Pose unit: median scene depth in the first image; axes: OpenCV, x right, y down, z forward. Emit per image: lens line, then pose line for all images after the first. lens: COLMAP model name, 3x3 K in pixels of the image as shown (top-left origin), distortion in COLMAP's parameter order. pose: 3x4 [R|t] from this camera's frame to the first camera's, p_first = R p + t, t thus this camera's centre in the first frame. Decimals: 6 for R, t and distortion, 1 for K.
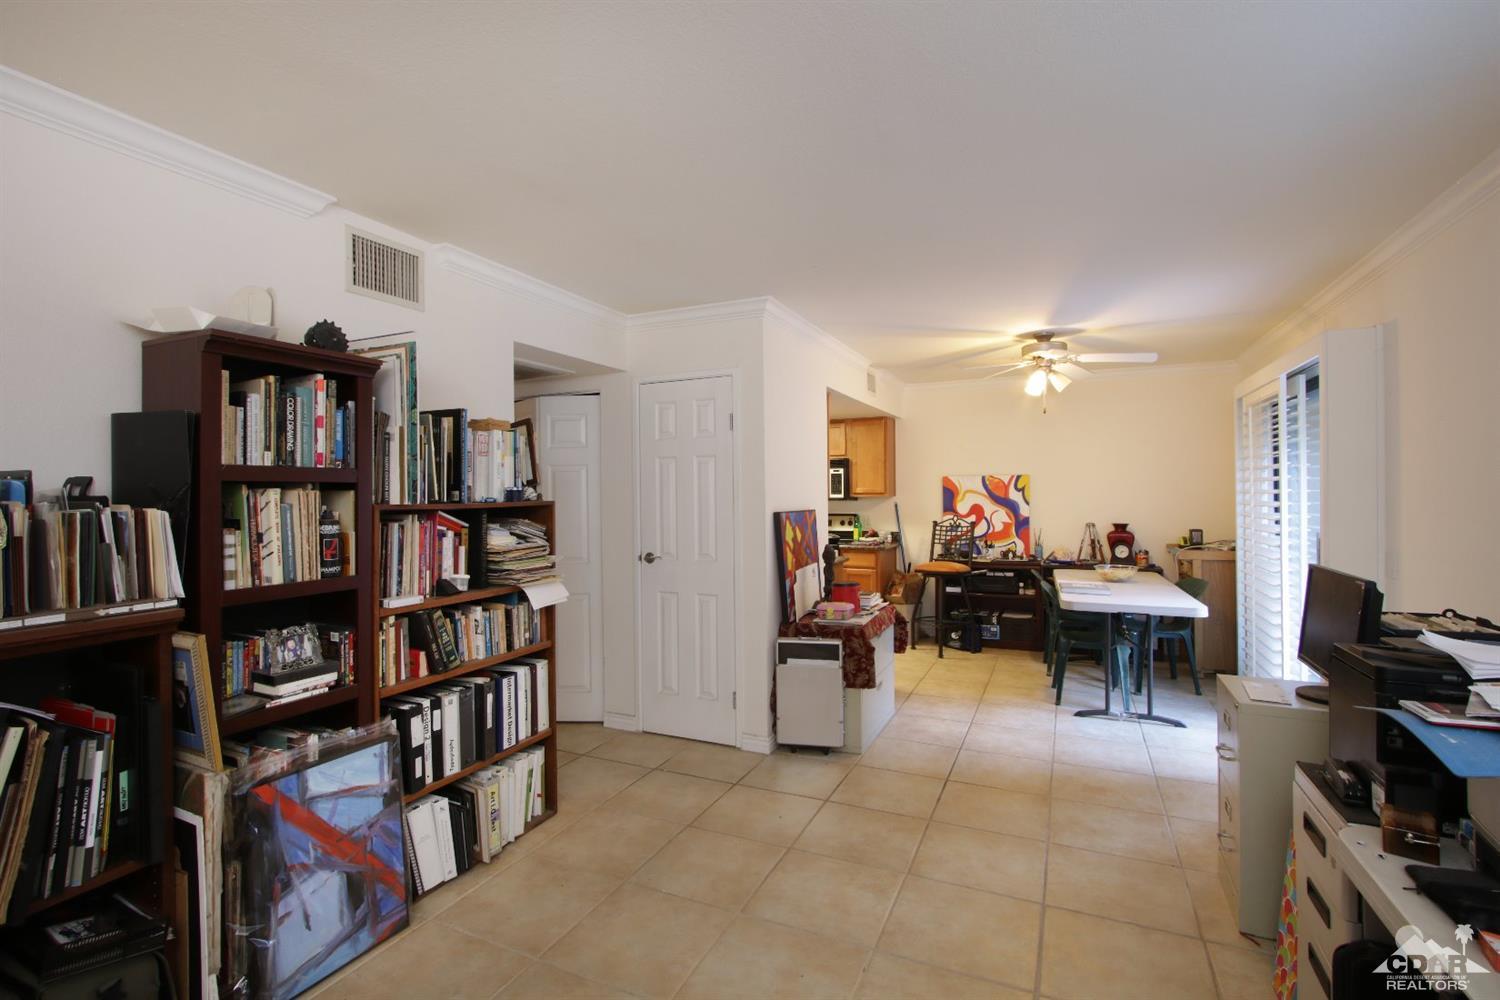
lens RADIAL K [[691.1, 0, 740.2], [0, 691.1, 492.0], [0, 0, 1]] dist [-0.009126, 0.000014]
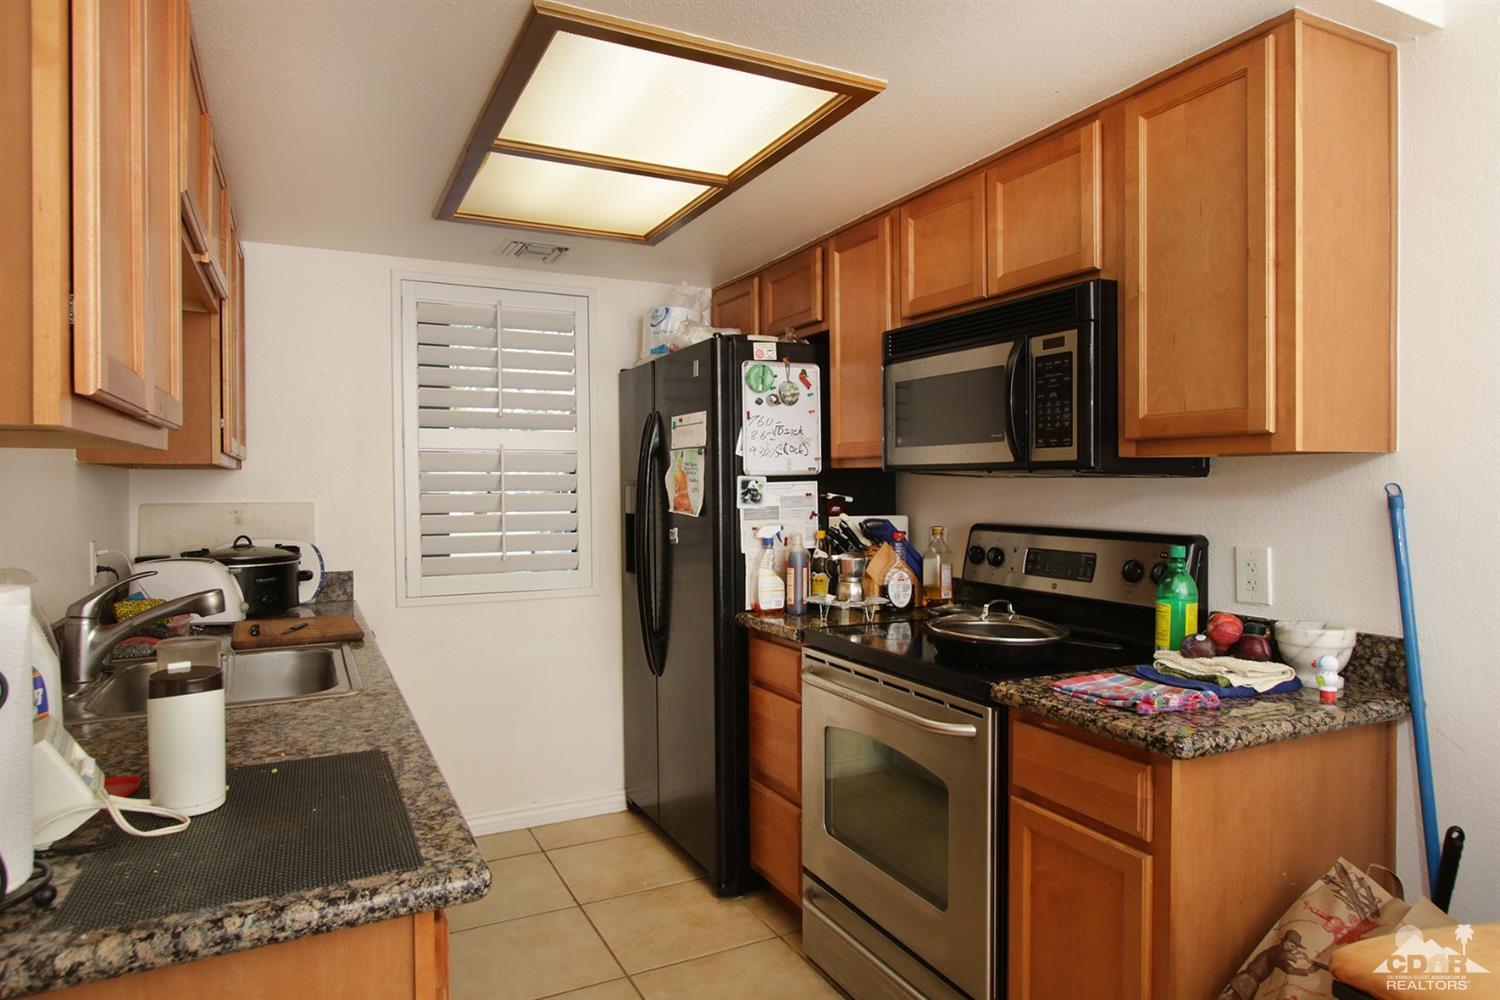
lens RADIAL K [[890.0, 0, 748.0], [0, 890.0, 491.1], [0, 0, 1]] dist [-0.018151, 0.013606]
pose [[0.787000, 0.011358, -0.616849, 0.253072], [-0.001534, 0.999863, 0.016454, 0.014121], [0.616951, -0.012003, 0.786910, 0.751899]]
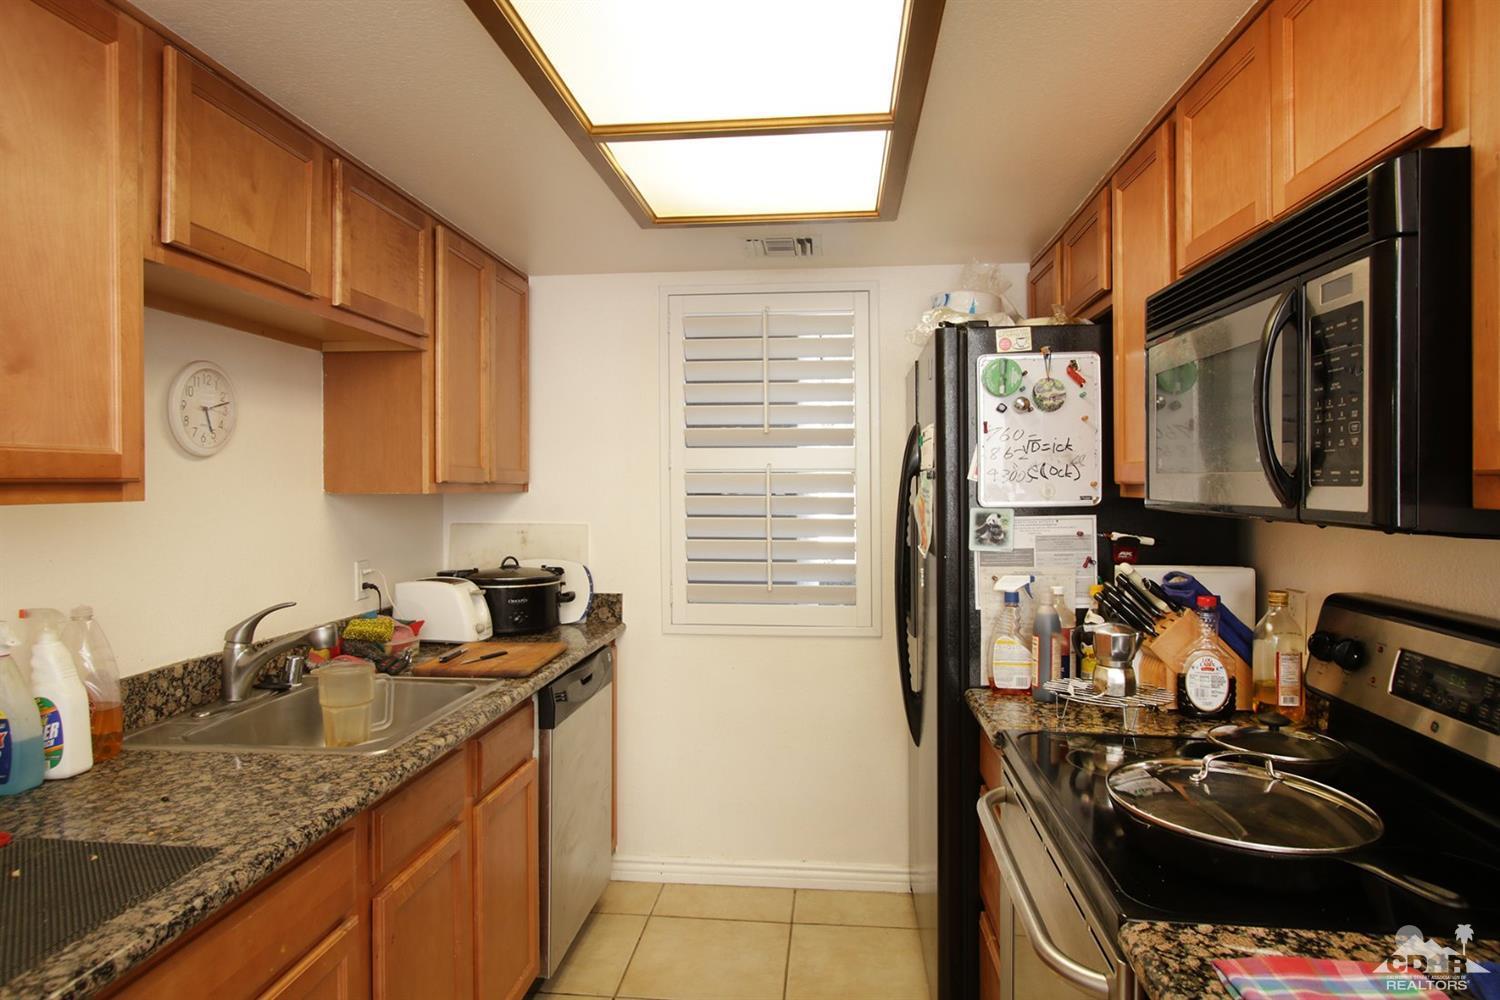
lens RADIAL K [[890.0, 0, 748.0], [0, 890.0, 491.1], [0, 0, 1]] dist [-0.018151, 0.013606]
pose [[0.333308, 0.015793, -0.942686, 0.263792], [0.001689, 0.999848, 0.017348, 0.001821], [0.942817, -0.007375, 0.333230, 0.904125]]
